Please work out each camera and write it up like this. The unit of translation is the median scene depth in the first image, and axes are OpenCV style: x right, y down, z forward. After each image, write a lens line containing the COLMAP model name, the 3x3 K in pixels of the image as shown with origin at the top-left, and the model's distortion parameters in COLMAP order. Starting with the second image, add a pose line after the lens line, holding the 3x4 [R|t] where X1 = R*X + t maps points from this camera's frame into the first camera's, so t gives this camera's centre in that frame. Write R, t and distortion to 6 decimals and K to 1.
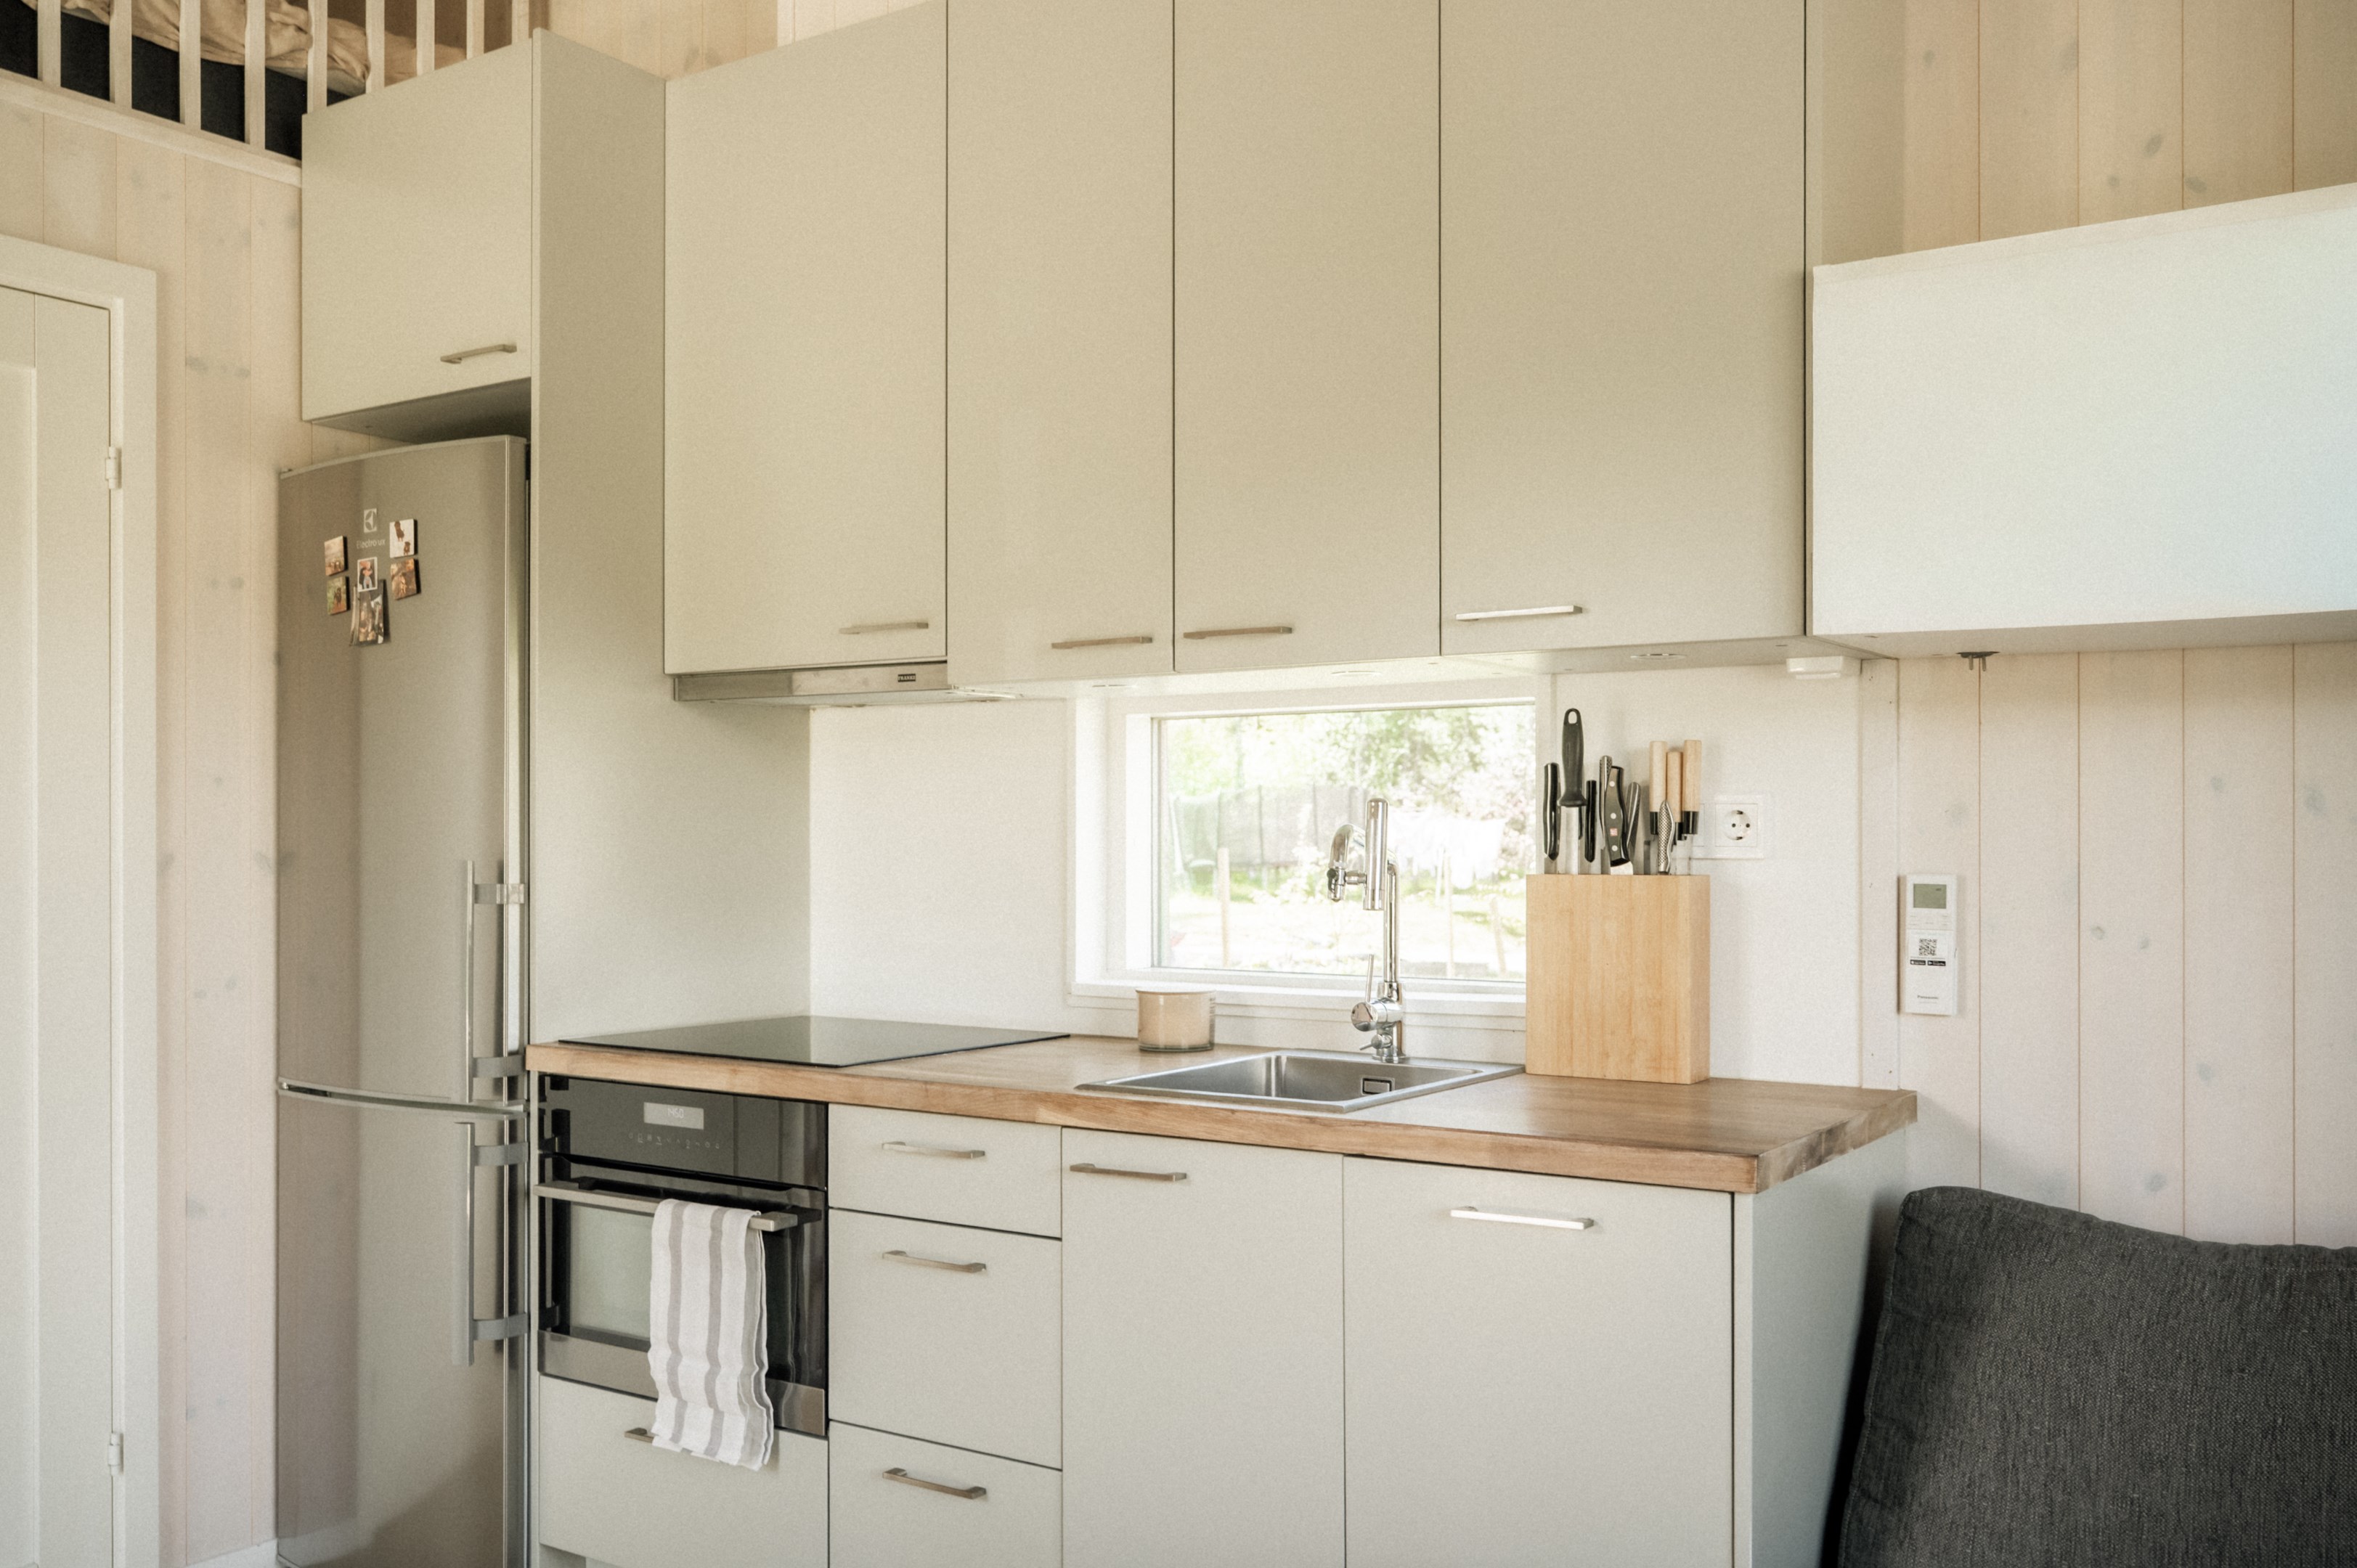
lens RADIAL K [[1998.2, 0, 1179.3], [0, 1998.2, 842.2], [0, 0, 1]] dist [0.000021, 0.006332]
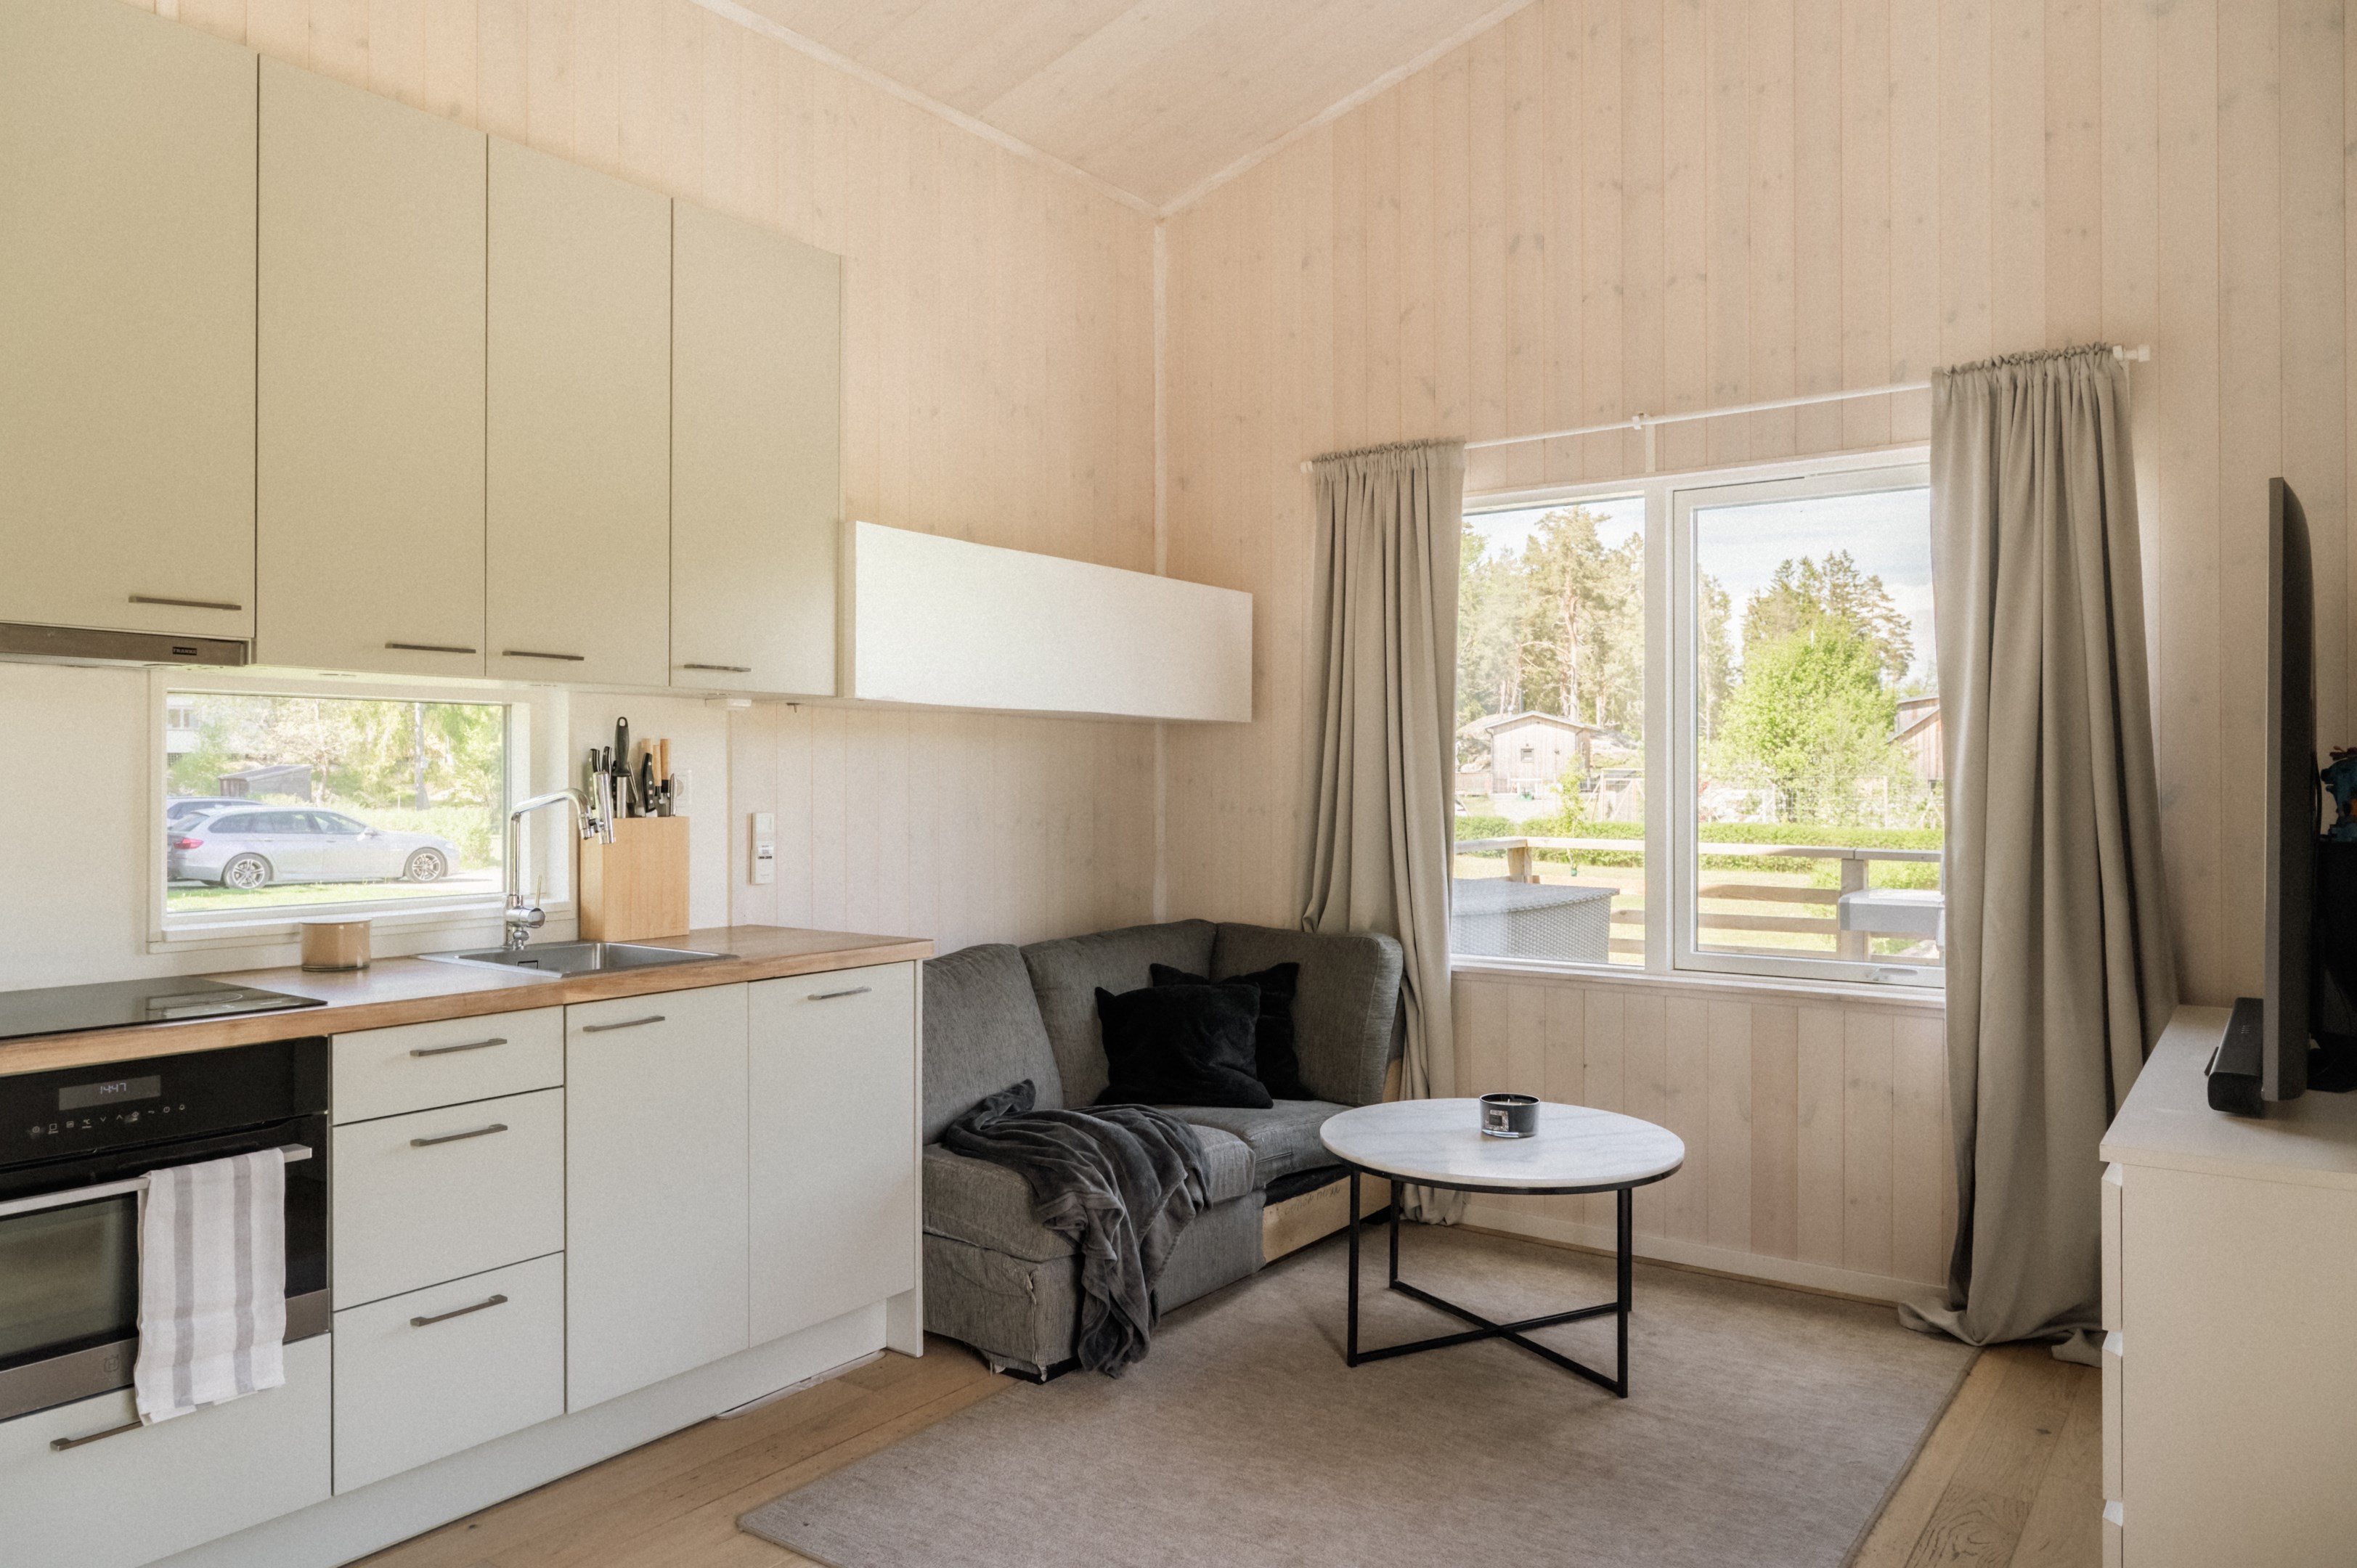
lens RADIAL K [[1579.2, 0, 1178.5], [0, 1579.2, 784.0], [0, 0, 1]] dist [0.006327, 0.001439]
pose [[0.031518, -0.000656, 0.999503, -1.010613], [-0.000430, 1.000000, 0.000670, -0.012368], [-0.999503, -0.000451, 0.031518, 0.467215]]
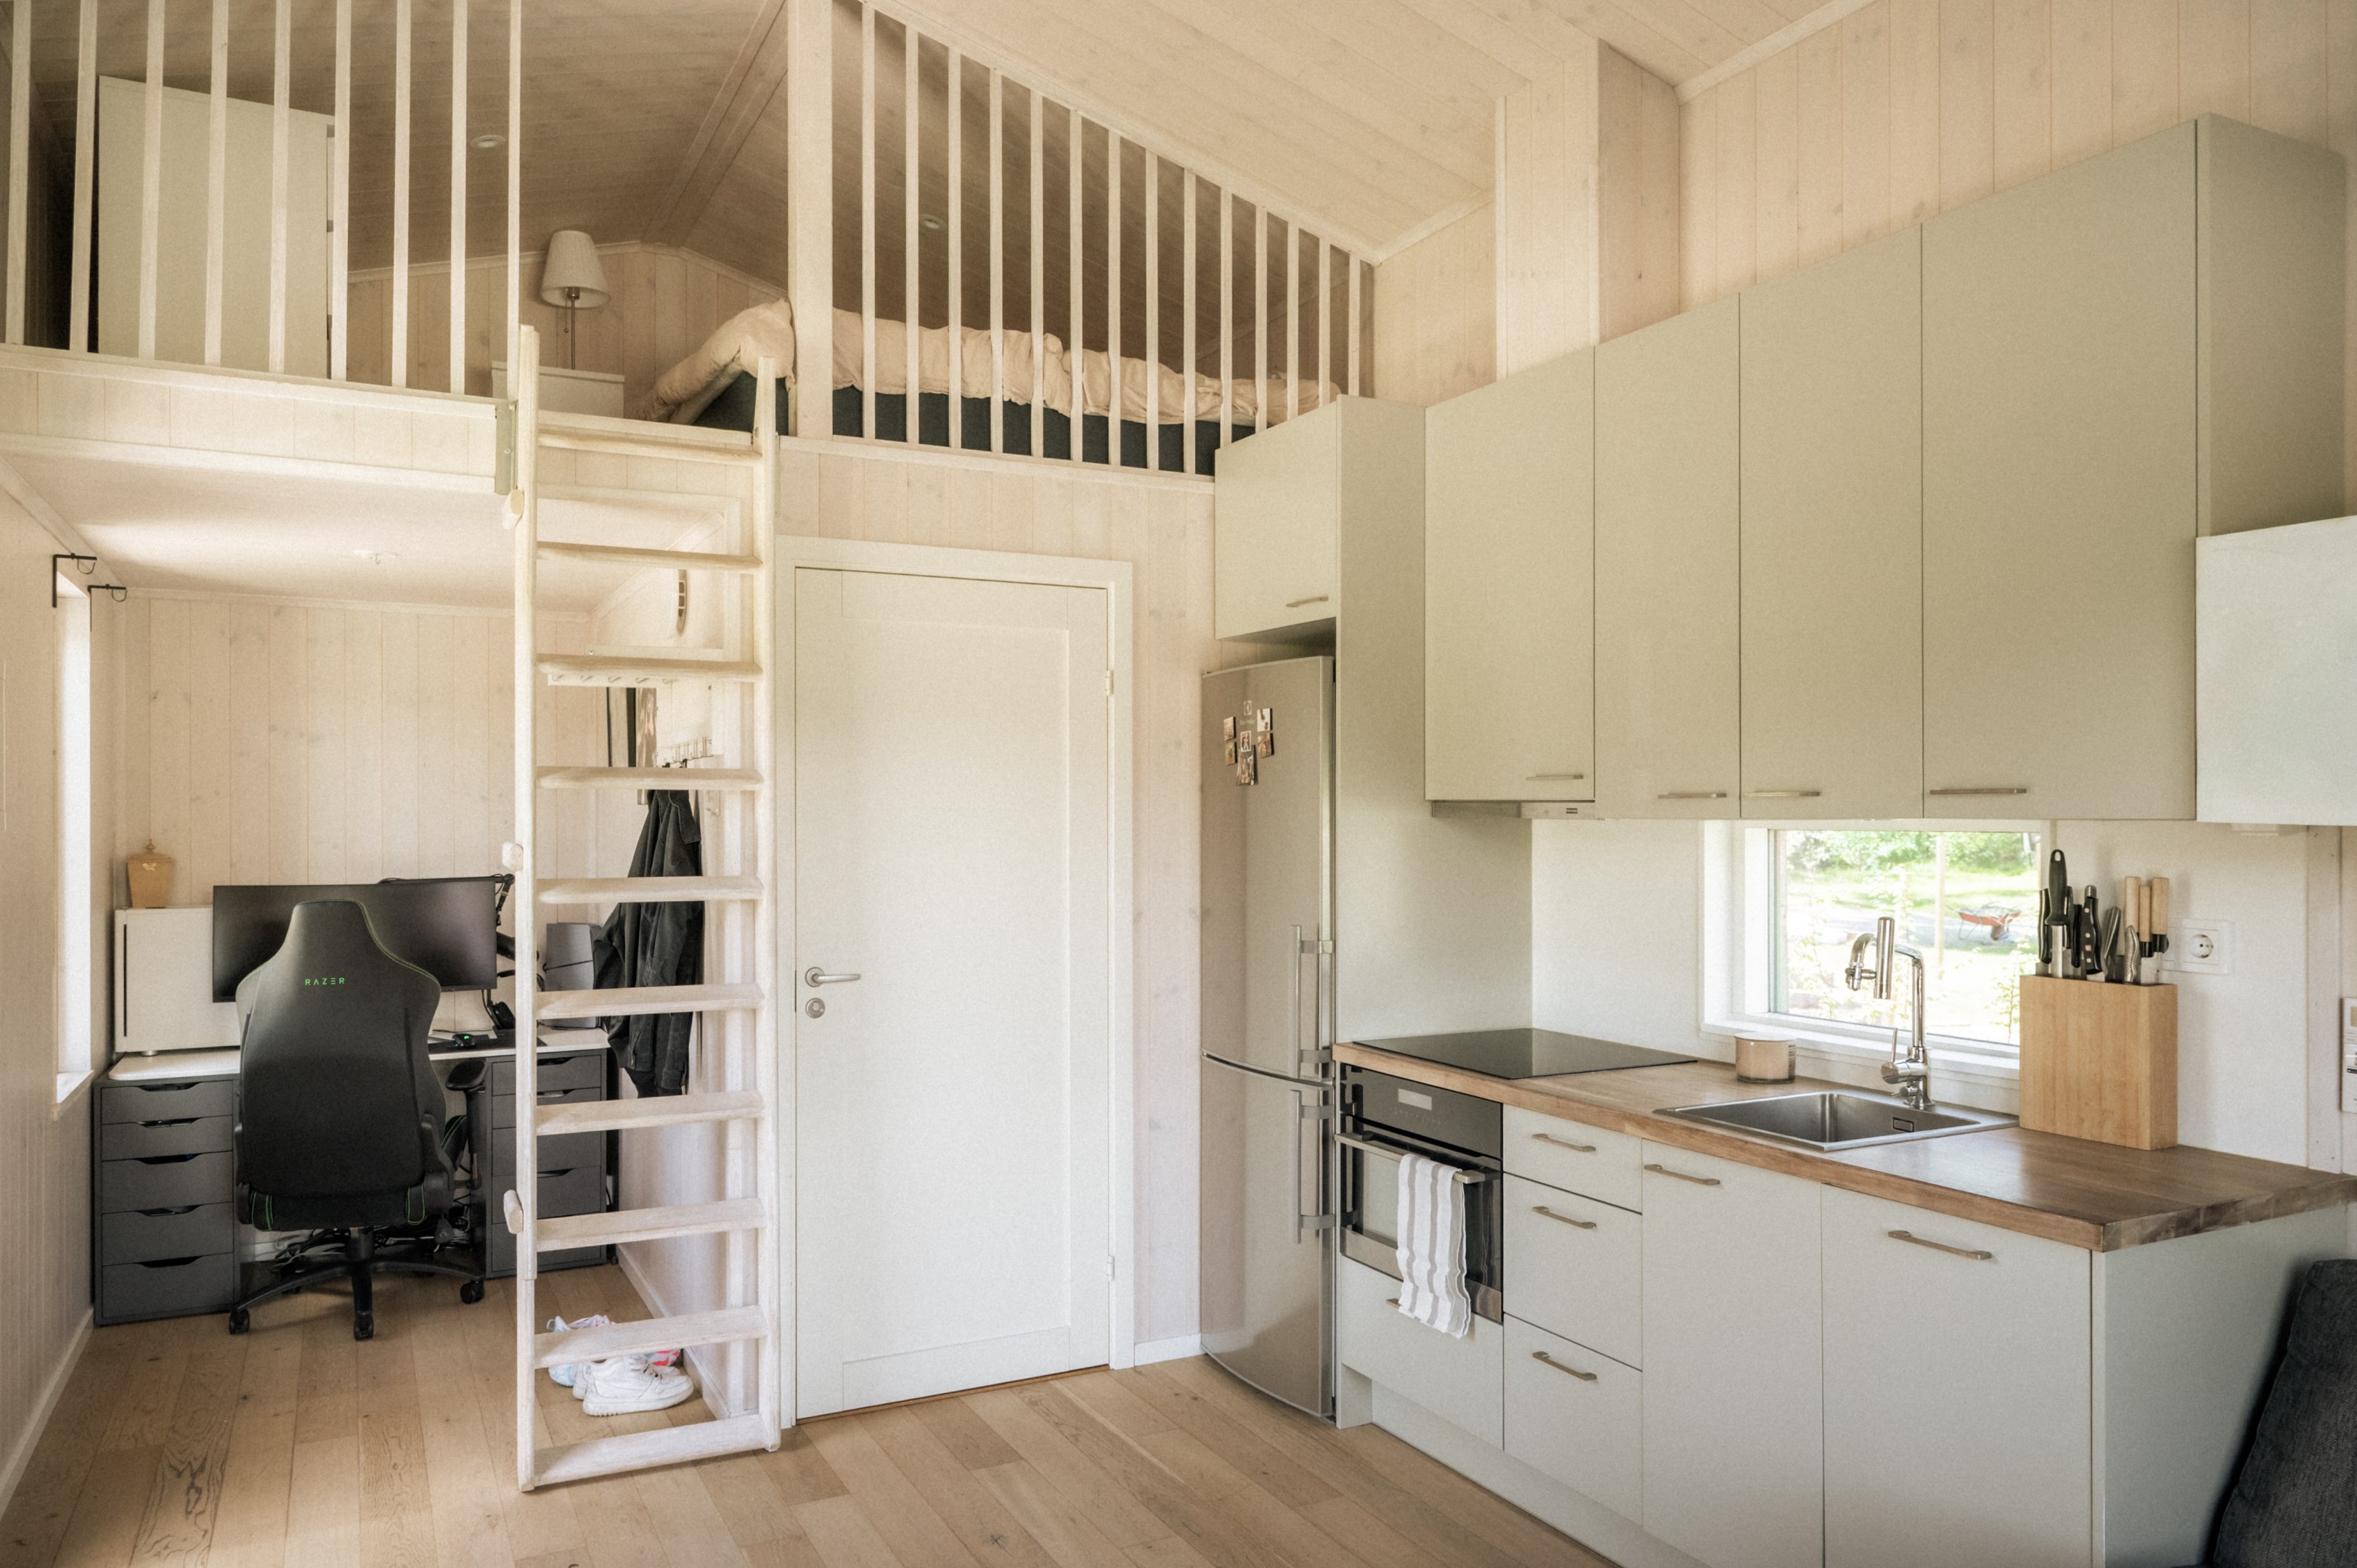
lens RADIAL K [[1604.4, 0, 1176.4], [0, 1604.4, 813.6], [0, 0, 1]] dist [0.005782, -0.000525]
pose [[0.878361, -0.001023, -0.477996, 0.179588], [0.000708, 0.999999, -0.000840, -0.083540], [0.477997, 0.000399, 0.878361, -0.177401]]
